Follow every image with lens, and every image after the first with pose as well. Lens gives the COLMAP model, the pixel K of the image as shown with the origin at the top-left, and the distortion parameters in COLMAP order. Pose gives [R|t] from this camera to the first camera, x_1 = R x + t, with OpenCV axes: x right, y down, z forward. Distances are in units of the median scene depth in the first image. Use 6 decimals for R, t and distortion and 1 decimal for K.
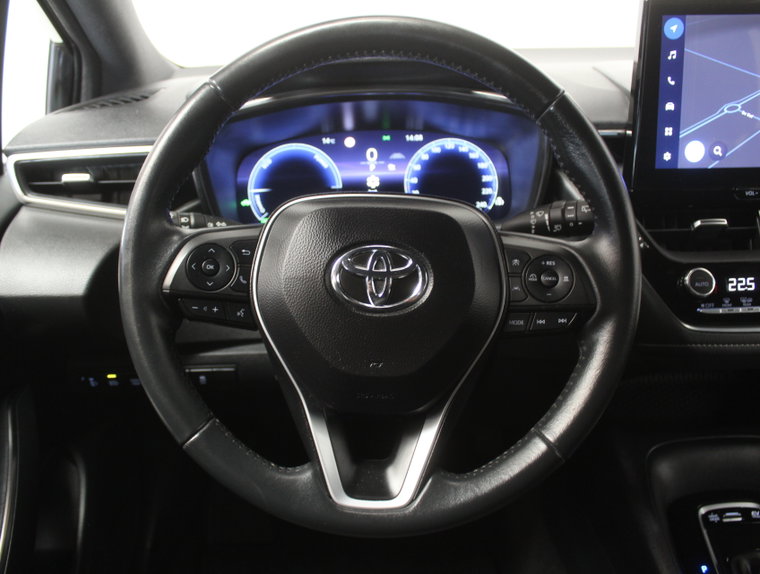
lens RADIAL K [[716.1, 0, 380.0], [0, 716.1, 287.0], [0, 0, 1]] dist [-0.186554, 0.212764]
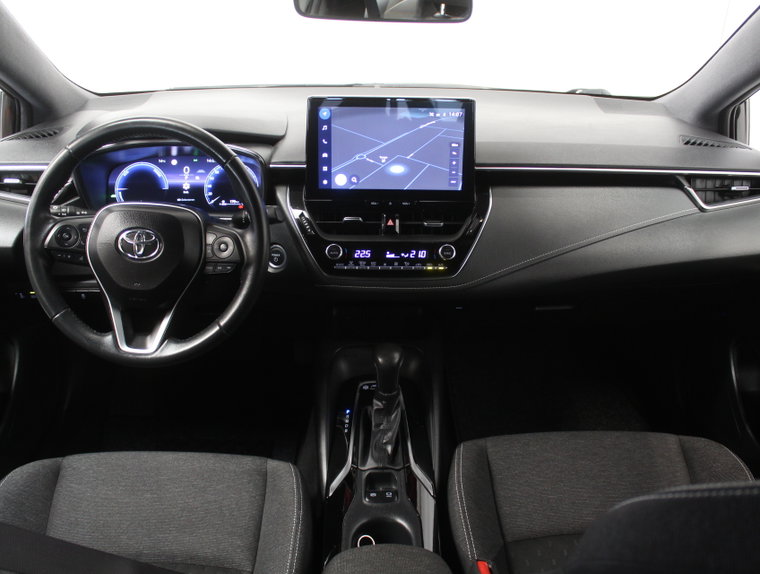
lens RADIAL K [[716.1, 0, 380.0], [0, 716.1, 287.0], [0, 0, 1]] dist [-0.186554, 0.212764]
pose [[0.999065, 0.039210, 0.018205, 0.545382], [-0.040250, 0.997336, 0.060837, -0.033811], [-0.015771, -0.061513, 0.997982, -0.900135]]
